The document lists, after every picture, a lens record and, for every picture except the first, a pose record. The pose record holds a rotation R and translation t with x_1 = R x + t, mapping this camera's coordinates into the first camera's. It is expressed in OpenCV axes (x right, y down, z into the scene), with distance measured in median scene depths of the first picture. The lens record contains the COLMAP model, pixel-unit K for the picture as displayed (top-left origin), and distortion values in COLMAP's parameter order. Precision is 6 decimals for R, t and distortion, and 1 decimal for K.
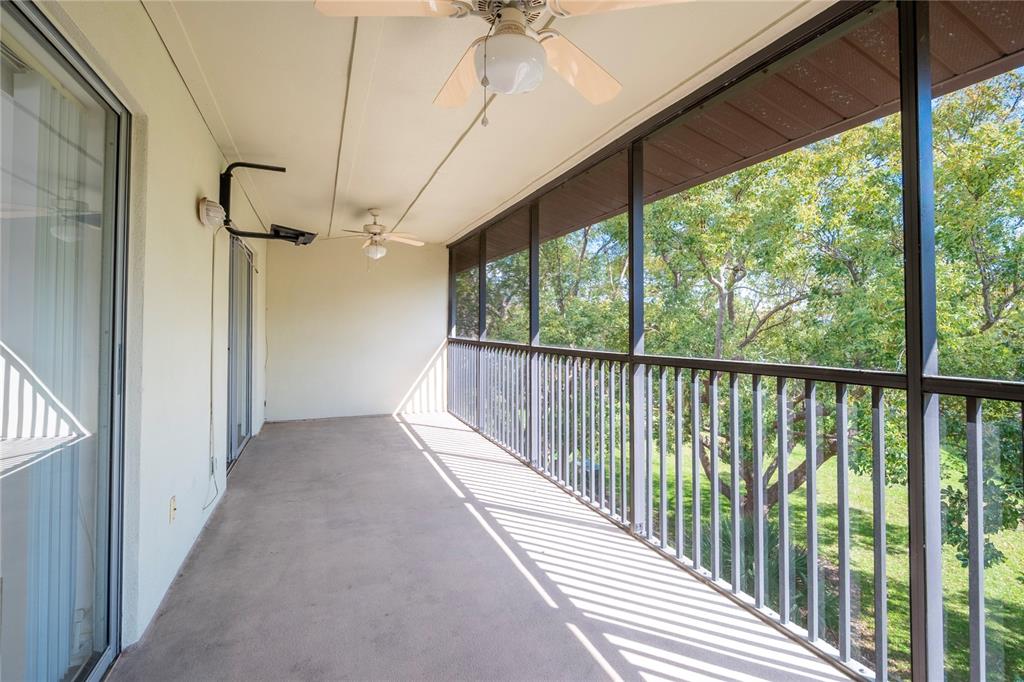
lens RADIAL K [[470.3, 0, 504.6], [0, 470.3, 321.1], [0, 0, 1]] dist [-0.000228, 0.000019]
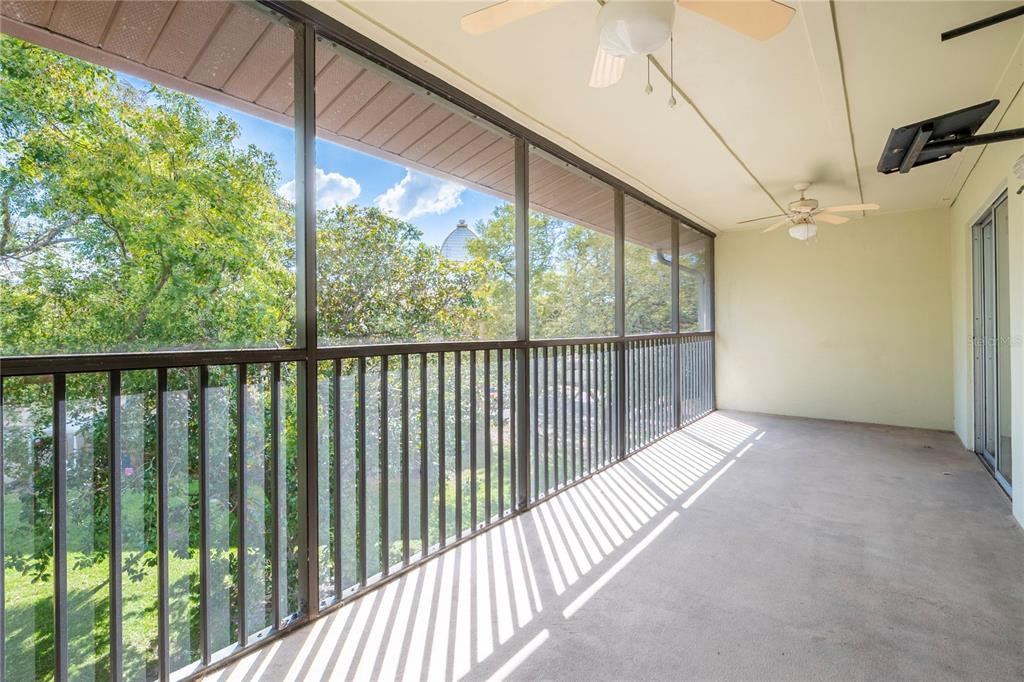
lens RADIAL K [[470.3, 0, 504.6], [0, 470.3, 321.1], [0, 0, 1]] dist [-0.000228, 0.000019]
pose [[-0.495188, -0.009744, 0.868731, -0.686403], [-0.024932, 0.999685, -0.002998, 0.049133], [-0.868428, -0.023144, -0.495275, 1.761944]]
